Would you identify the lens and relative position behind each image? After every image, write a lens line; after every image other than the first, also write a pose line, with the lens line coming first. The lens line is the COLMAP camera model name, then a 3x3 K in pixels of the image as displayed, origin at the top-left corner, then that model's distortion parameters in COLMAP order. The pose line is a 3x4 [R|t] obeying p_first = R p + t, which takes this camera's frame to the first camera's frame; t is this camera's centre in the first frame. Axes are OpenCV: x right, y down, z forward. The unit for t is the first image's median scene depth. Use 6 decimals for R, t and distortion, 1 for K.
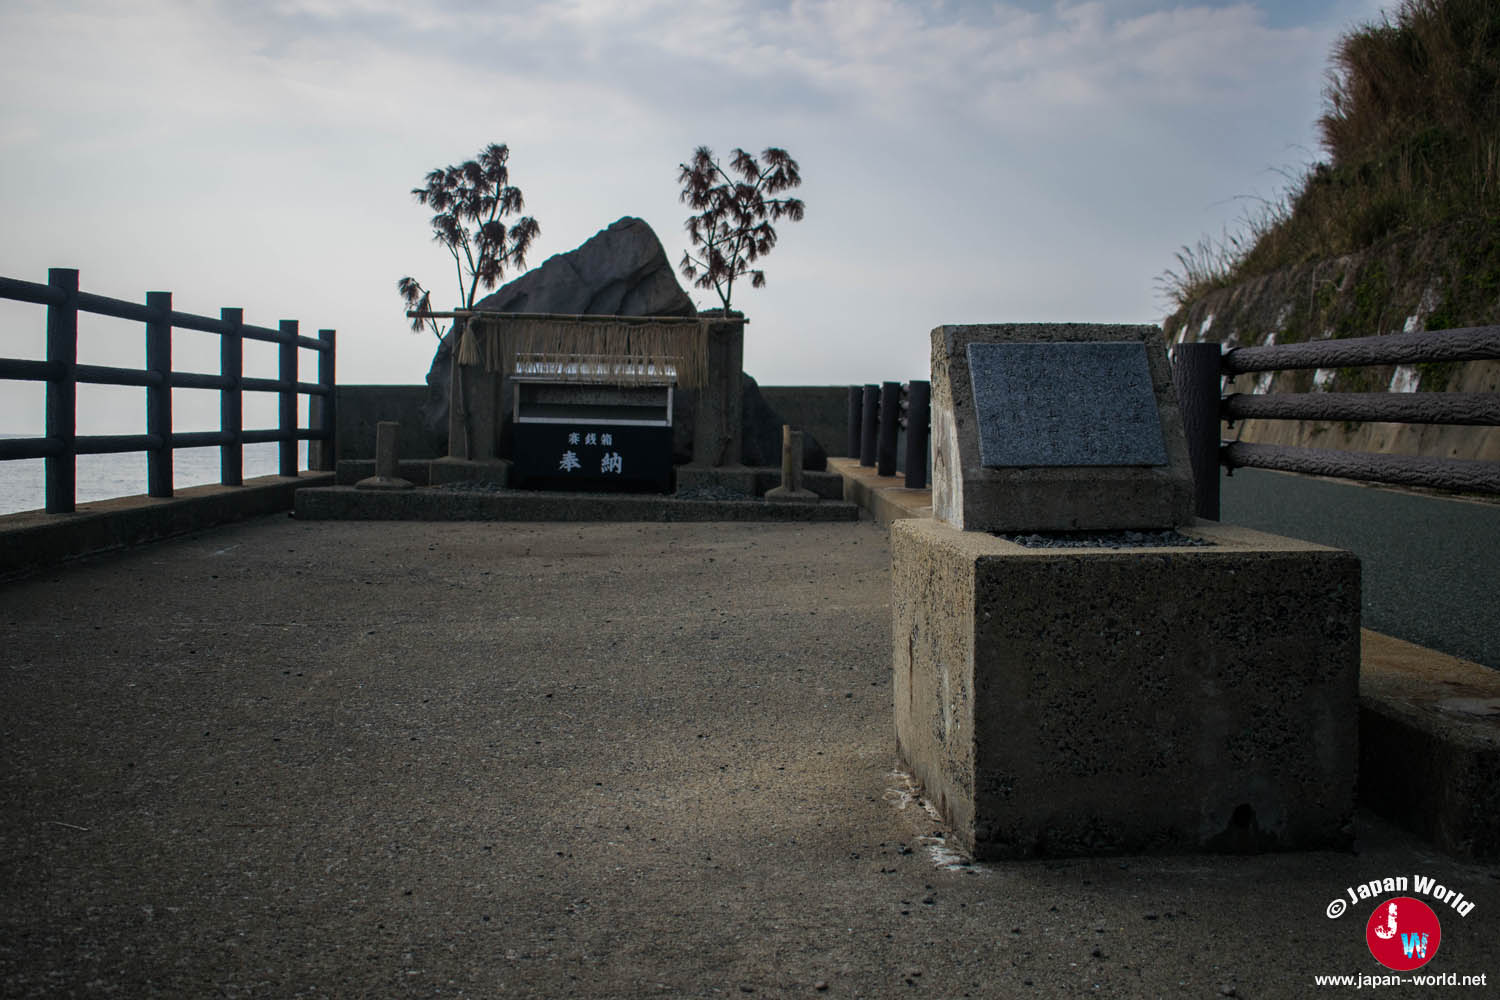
lens RADIAL K [[2157.6, 0, 747.1], [0, 2157.6, 501.6], [0, 0, 1]] dist [-0.160150, 0.000000]
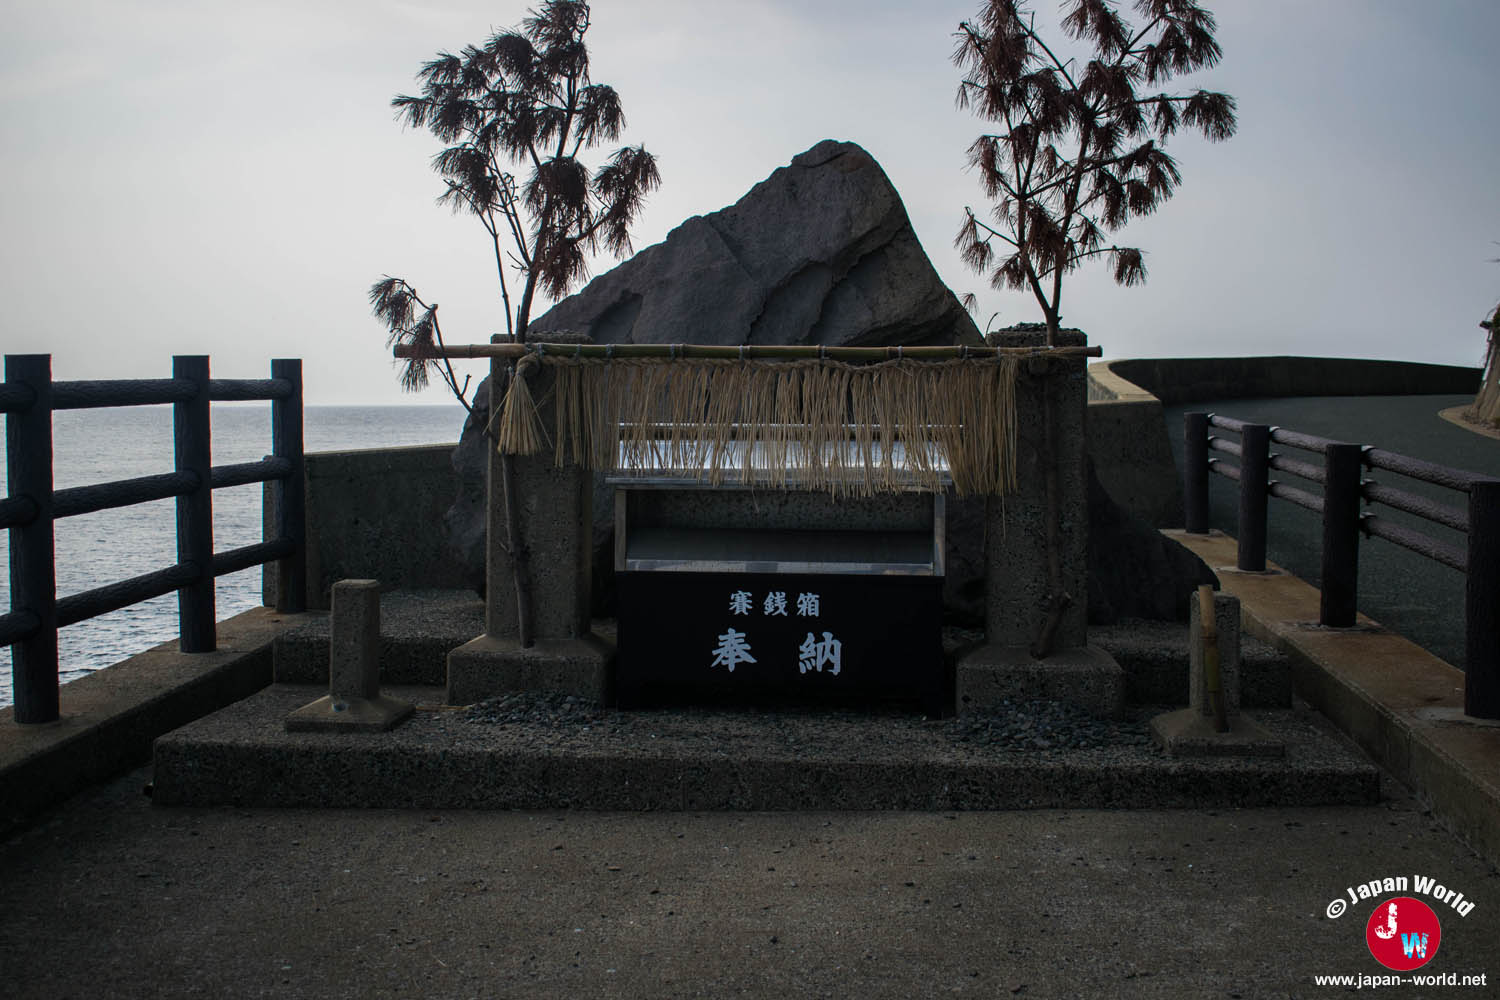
lens RADIAL K [[3269.9, 0, 750.6], [0, 3269.9, 499.1], [0, 0, 1]] dist [-0.233745, 0.000000]
pose [[0.997077, -0.024560, -0.072353, -0.024892], [0.022983, 0.999482, -0.022547, -0.036277], [0.072870, 0.020818, 0.997124, 0.273073]]
